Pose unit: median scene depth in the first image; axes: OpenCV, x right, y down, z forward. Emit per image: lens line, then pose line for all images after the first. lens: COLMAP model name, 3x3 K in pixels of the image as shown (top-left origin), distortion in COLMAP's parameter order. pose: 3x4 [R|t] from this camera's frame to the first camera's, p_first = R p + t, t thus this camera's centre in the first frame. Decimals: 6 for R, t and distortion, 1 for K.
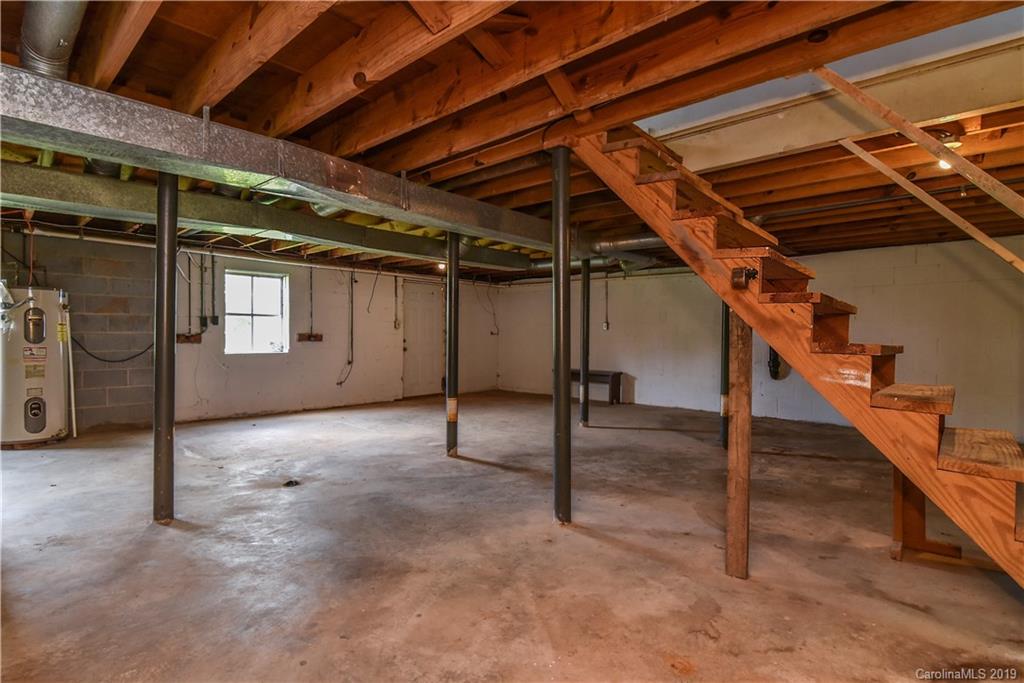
lens RADIAL K [[503.5, 0, 511.9], [0, 503.5, 338.6], [0, 0, 1]] dist [-0.002799, -0.000410]
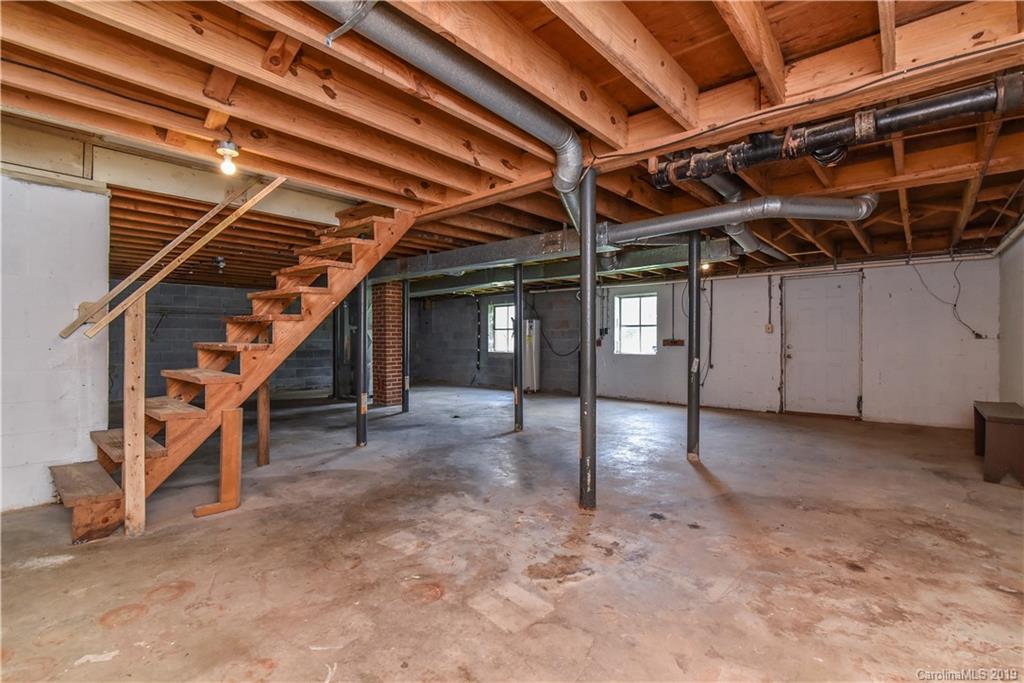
lens RADIAL K [[473.0, 0, 511.6], [0, 473.0, 341.3], [0, 0, 1]] dist [-0.020160, 0.001040]
pose [[0.009963, -0.003884, -0.999943, 0.825340], [-0.007686, 0.999963, -0.003960, 0.002087], [0.999921, 0.007725, 0.009932, 0.708200]]
